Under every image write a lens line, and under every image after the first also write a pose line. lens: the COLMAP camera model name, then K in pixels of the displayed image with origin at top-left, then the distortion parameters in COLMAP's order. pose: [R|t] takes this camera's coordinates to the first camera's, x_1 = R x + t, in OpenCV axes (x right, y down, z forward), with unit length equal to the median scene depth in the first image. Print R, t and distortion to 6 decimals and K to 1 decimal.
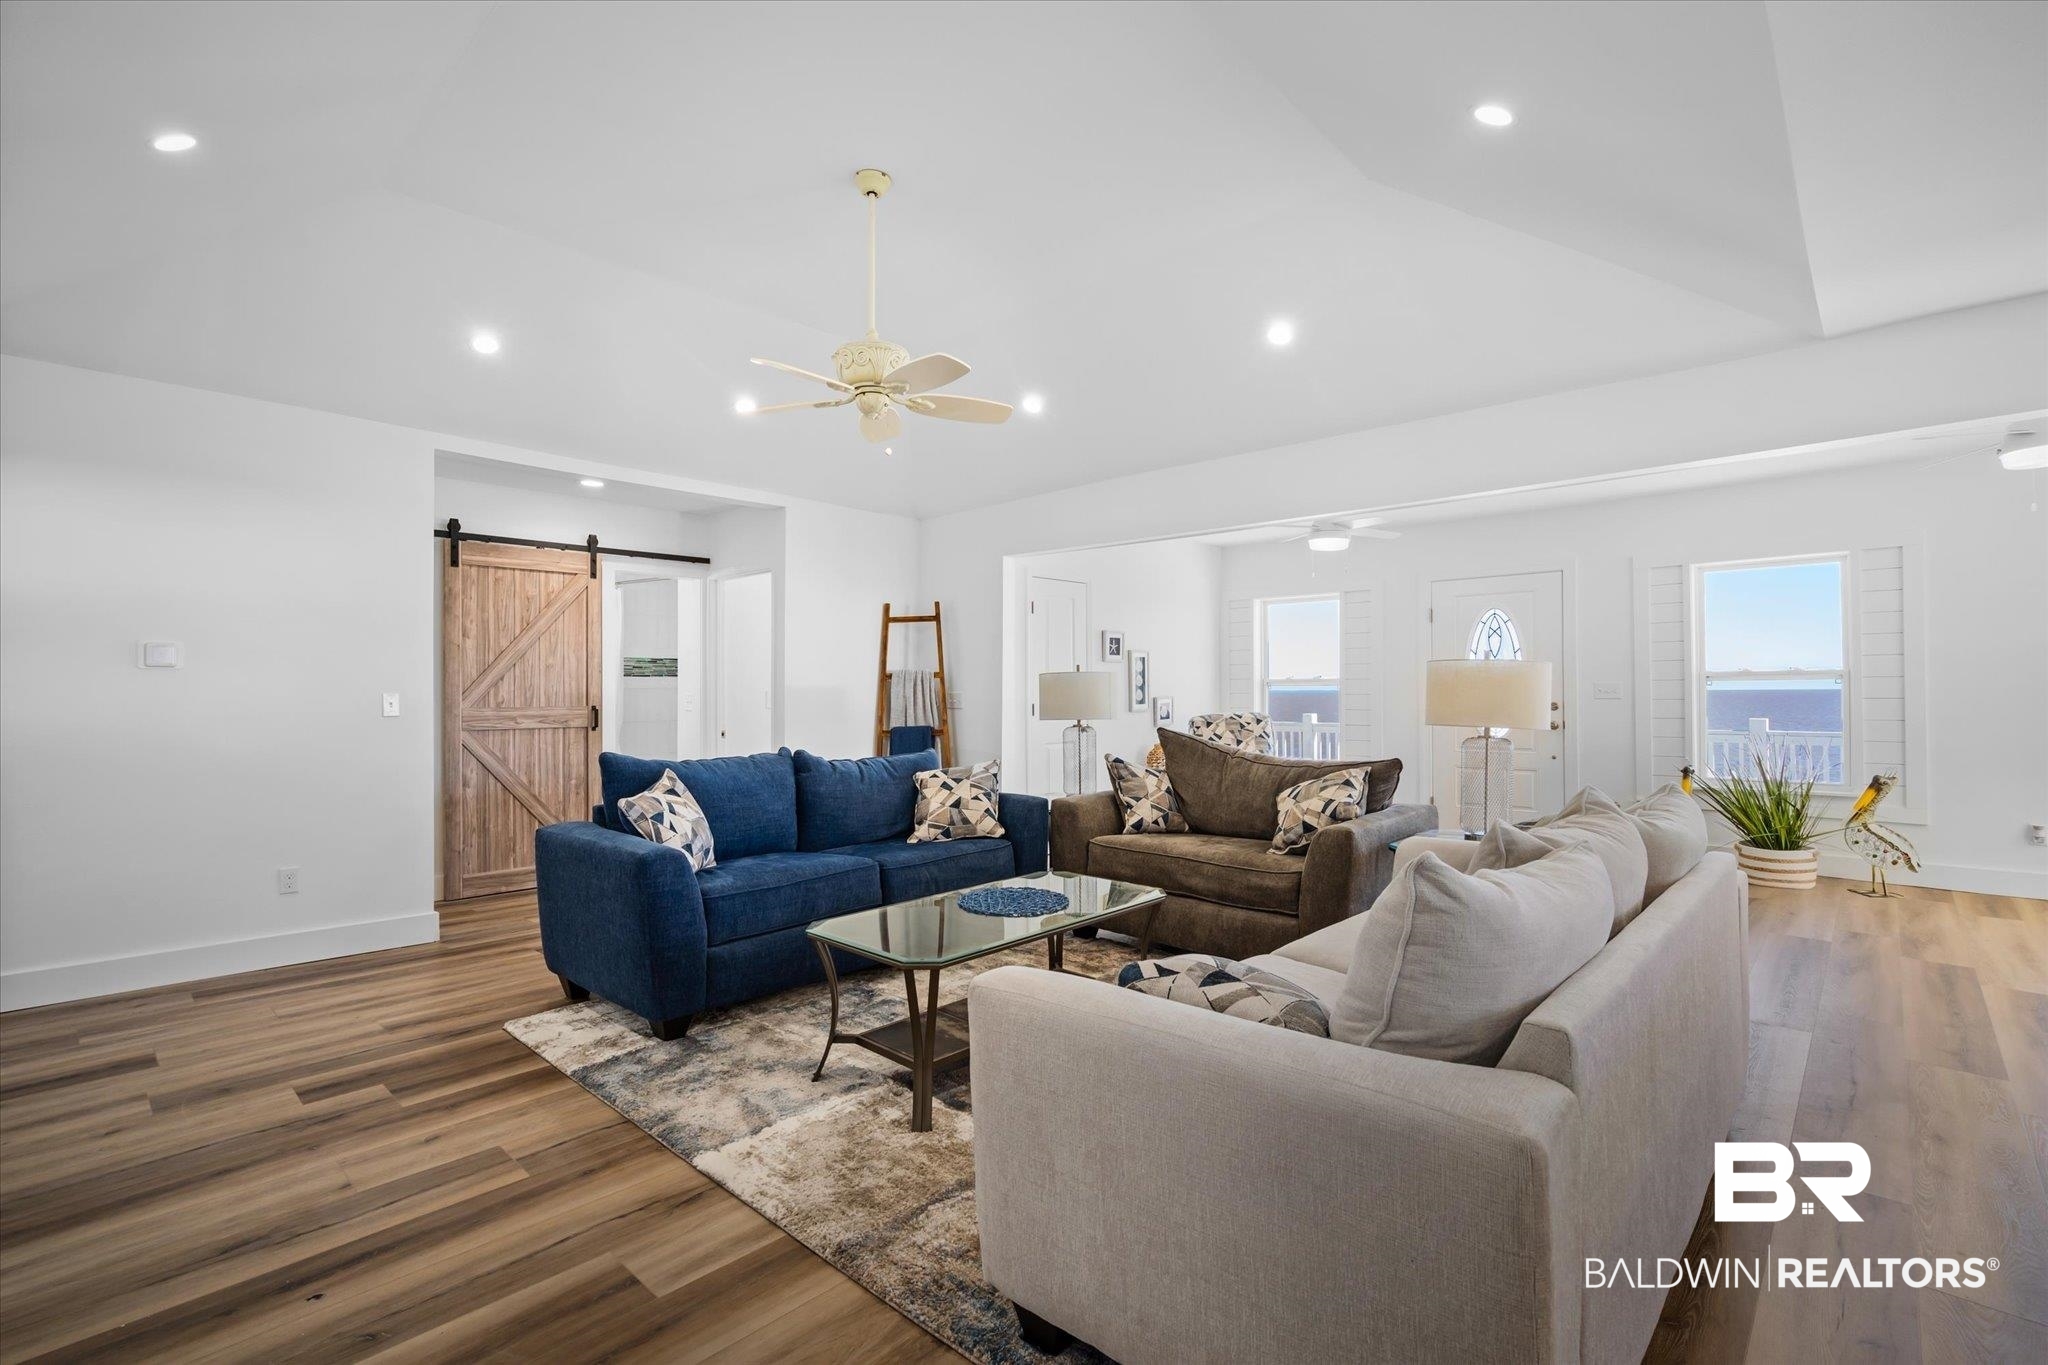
lens RADIAL K [[940.8, 0, 1025.5], [0, 940.8, 683.5], [0, 0, 1]] dist [0.000903, 0.000140]
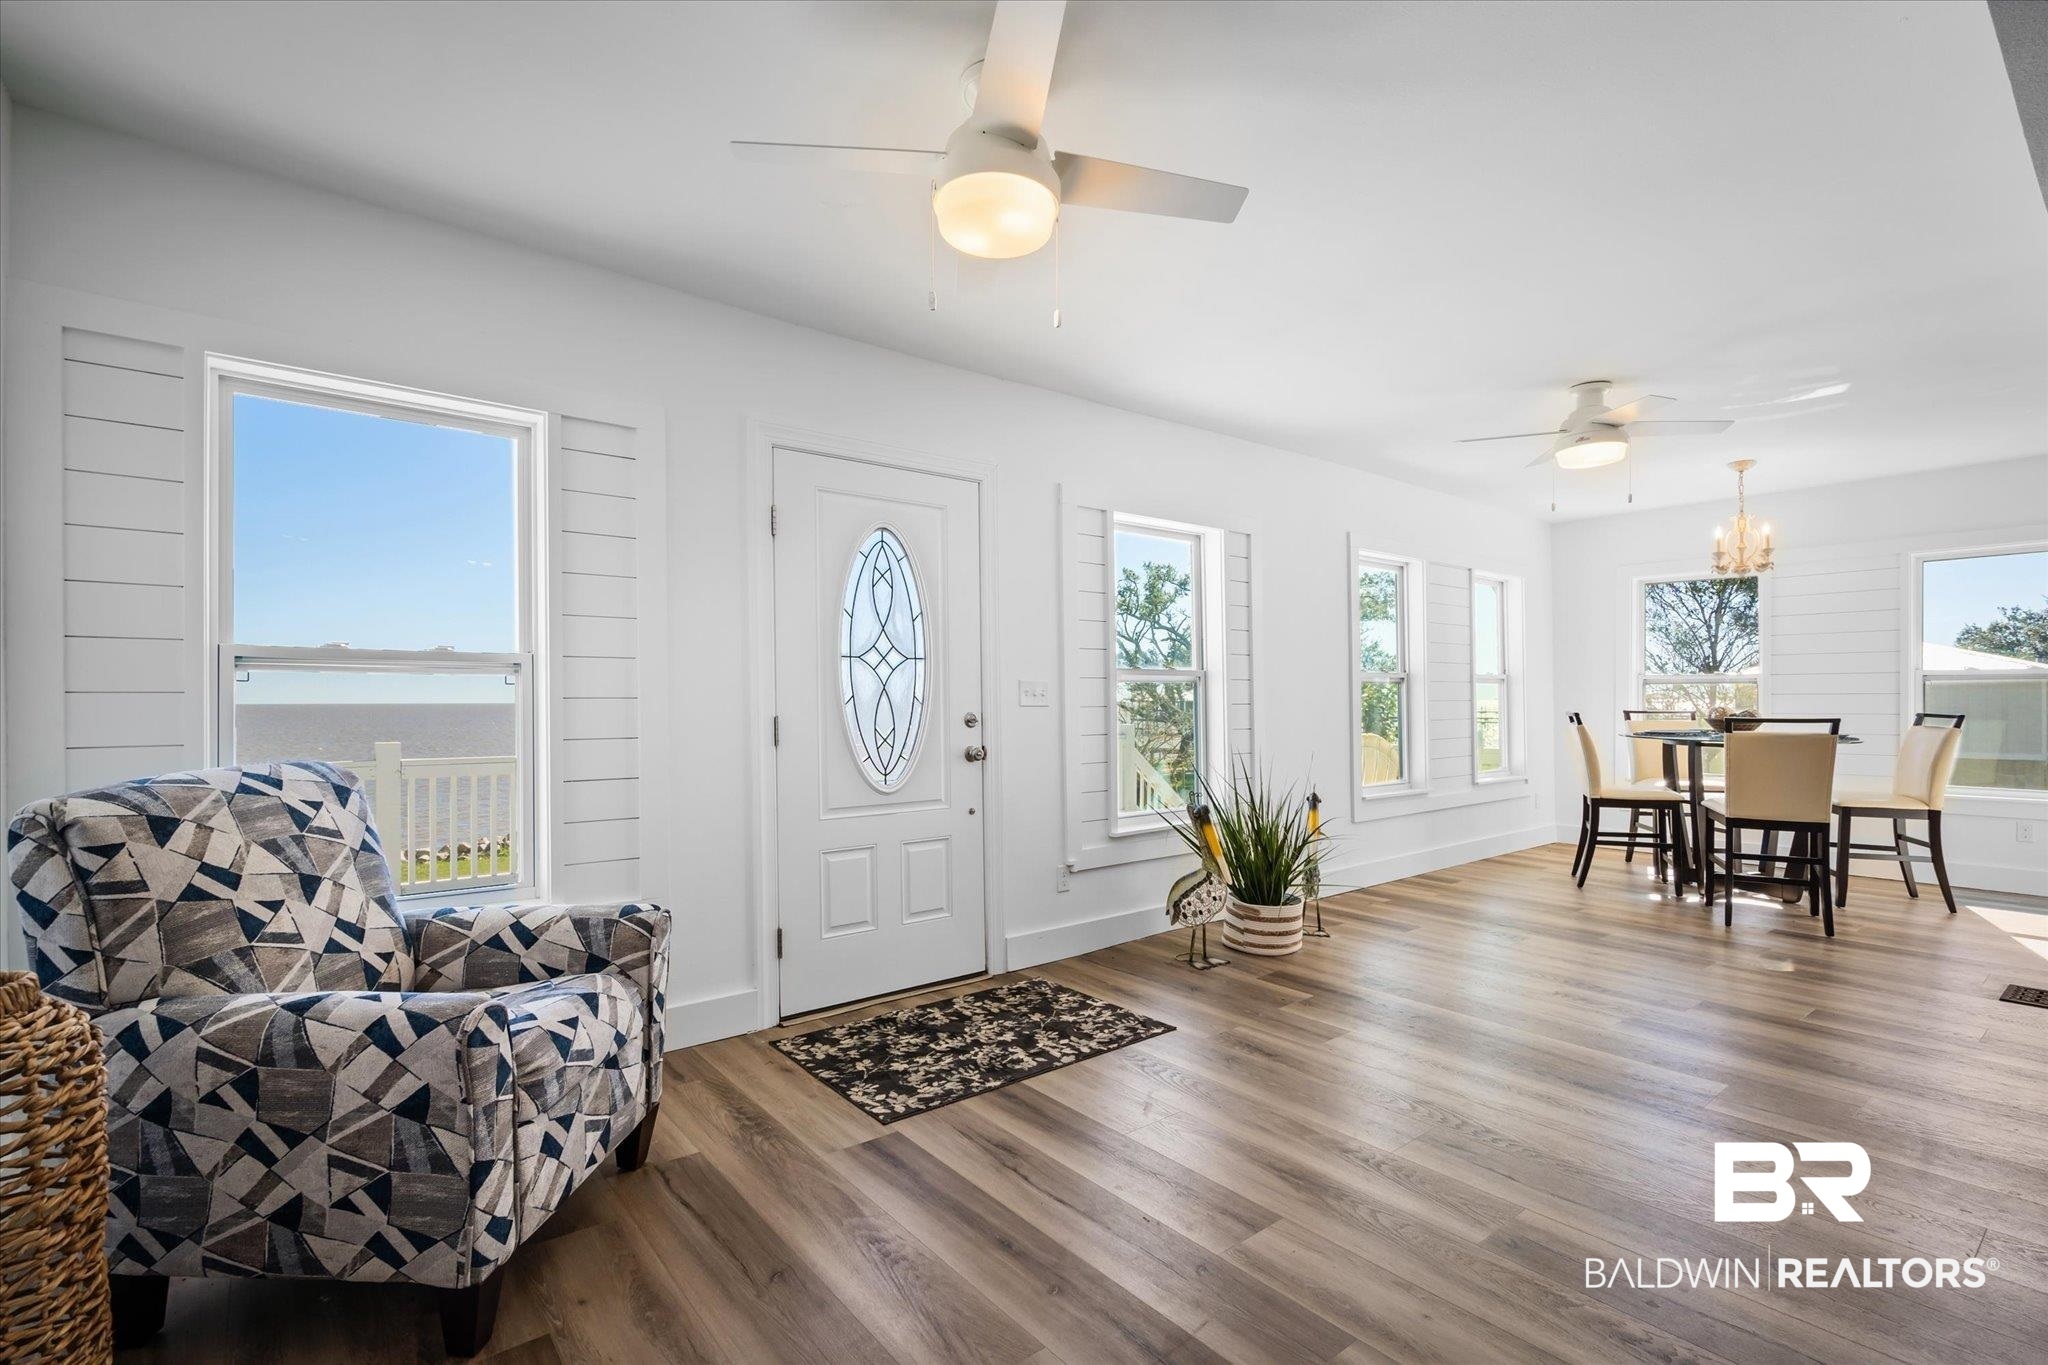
lens RADIAL K [[940.8, 0, 1026.3], [0, 940.8, 692.8], [0, 0, 1]] dist [0.000903, 0.000140]
pose [[0.143663, 0.018444, 0.989455, 0.005547], [0.000597, 0.999825, -0.018724, 0.016098], [-0.989626, 0.003281, 0.143627, 0.770843]]
